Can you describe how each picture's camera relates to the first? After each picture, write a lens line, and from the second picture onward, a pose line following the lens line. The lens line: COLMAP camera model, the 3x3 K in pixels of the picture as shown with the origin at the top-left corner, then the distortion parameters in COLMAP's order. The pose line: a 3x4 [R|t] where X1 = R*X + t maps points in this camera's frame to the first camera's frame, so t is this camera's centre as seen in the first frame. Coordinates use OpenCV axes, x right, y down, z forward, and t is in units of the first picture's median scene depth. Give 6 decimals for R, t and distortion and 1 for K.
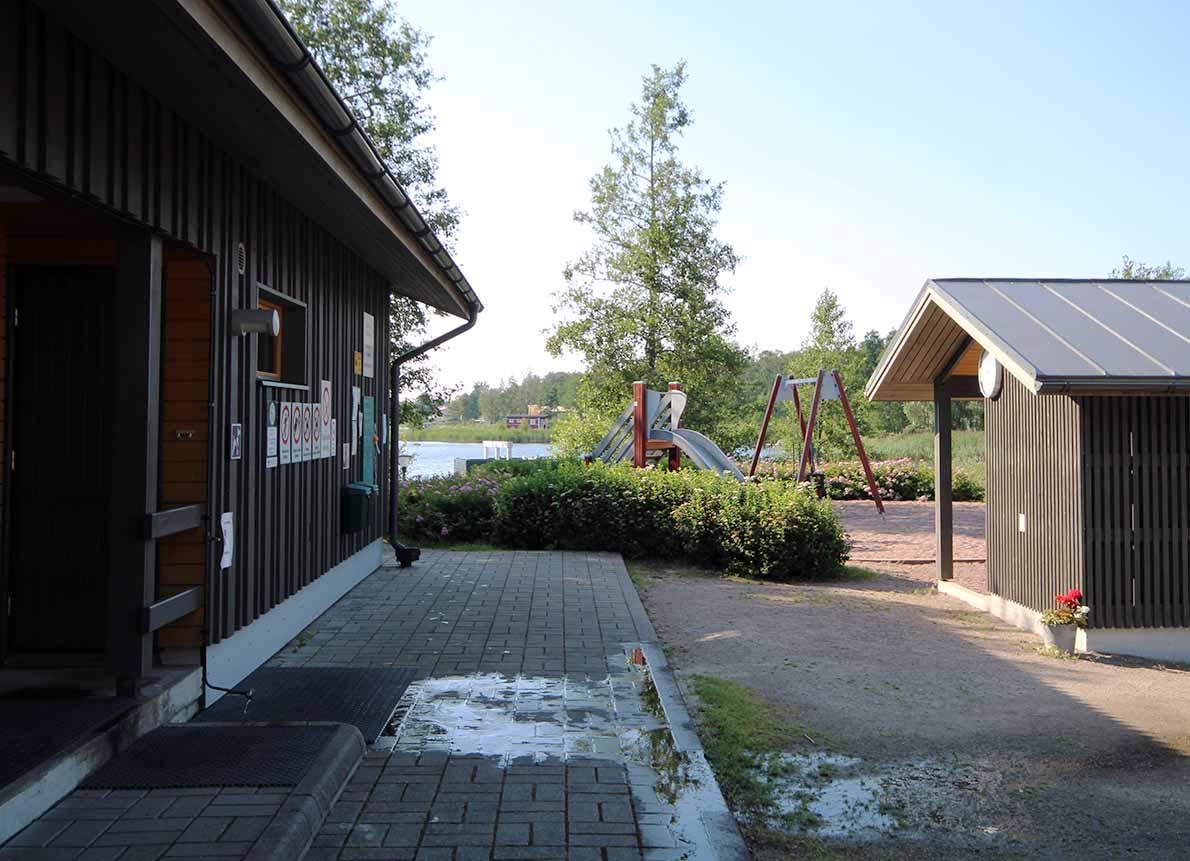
lens RADIAL K [[1341.8, 0, 595.1], [0, 1341.8, 428.5], [0, 0, 1]] dist [-0.008608, 0.000000]
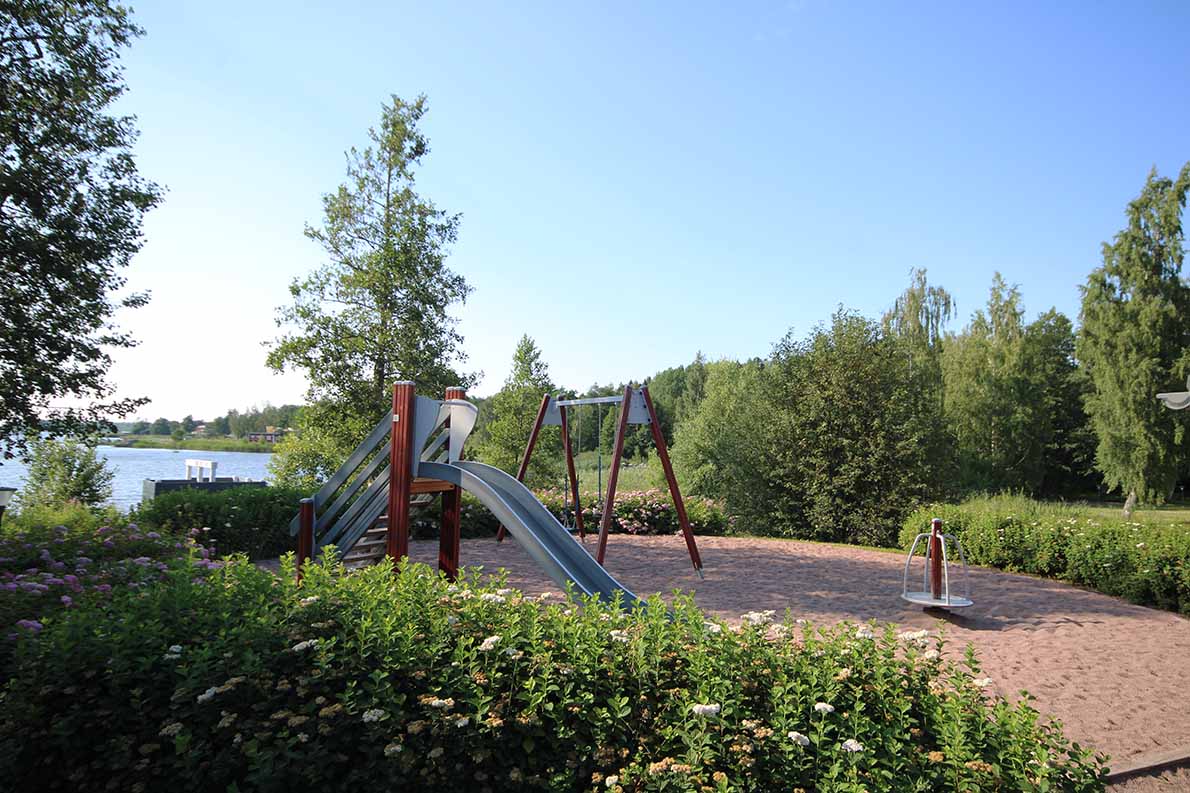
lens RADIAL K [[815.4, 0, 596.1], [0, 815.4, 390.8], [0, 0, 1]] dist [0.024956, -0.002211]
pose [[0.945116, 0.047047, 0.323331, -0.002383], [-0.024909, 0.997074, -0.072270, -0.003788], [-0.325785, 0.060250, 0.943522, 0.369812]]
